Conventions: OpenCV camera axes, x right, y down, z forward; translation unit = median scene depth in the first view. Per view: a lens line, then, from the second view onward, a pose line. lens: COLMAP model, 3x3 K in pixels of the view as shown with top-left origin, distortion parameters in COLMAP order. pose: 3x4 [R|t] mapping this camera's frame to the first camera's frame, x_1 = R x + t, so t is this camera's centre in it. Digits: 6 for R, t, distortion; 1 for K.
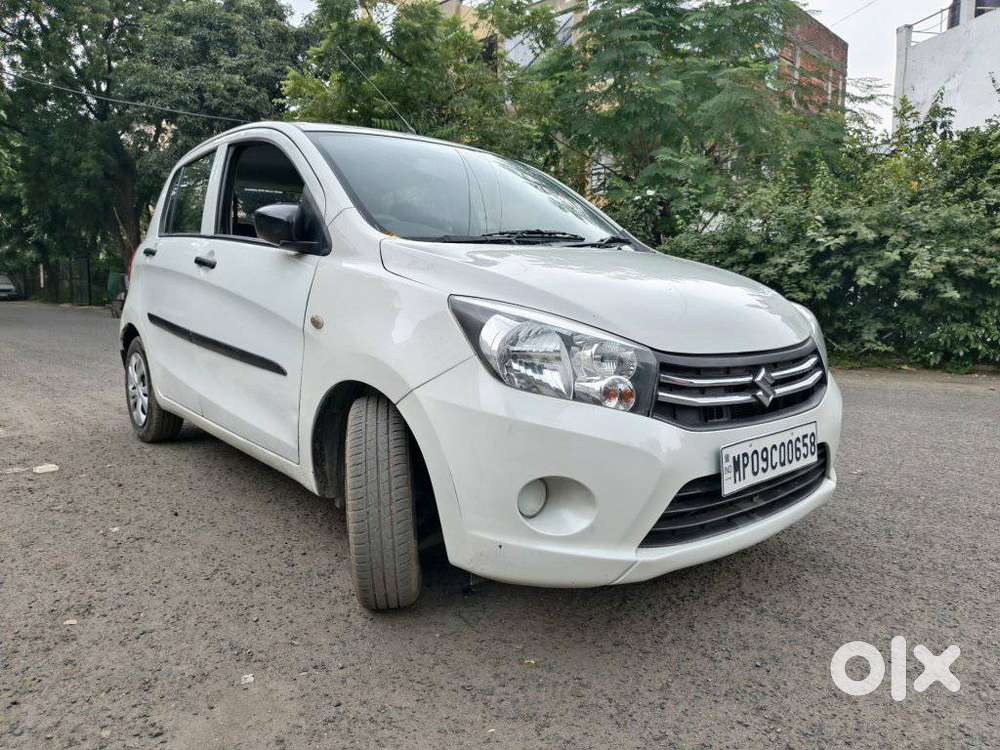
lens RADIAL K [[724.6, 0, 497.6], [0, 724.6, 382.7], [0, 0, 1]] dist [0.031285, -0.030898]
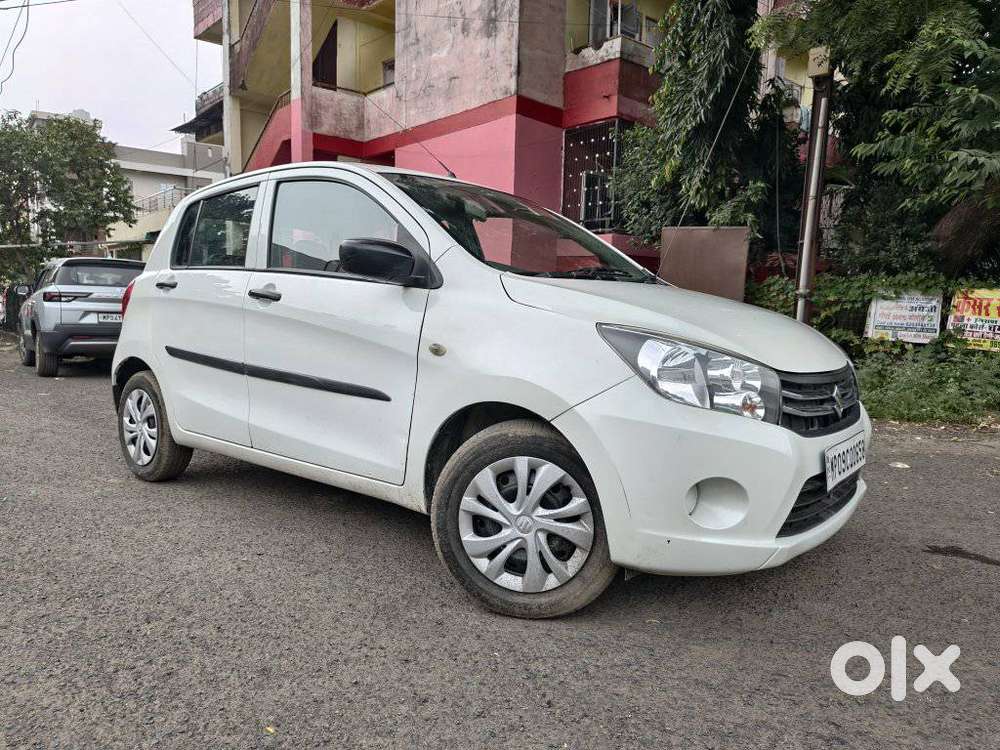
lens RADIAL K [[724.6, 0, 492.8], [0, 724.6, 399.7], [0, 0, 1]] dist [0.031285, -0.030898]
pose [[0.985348, -0.018623, 0.169536, -0.393248], [0.023775, 0.999314, -0.028410, 0.024811], [-0.168890, 0.032024, 0.985114, -0.073904]]
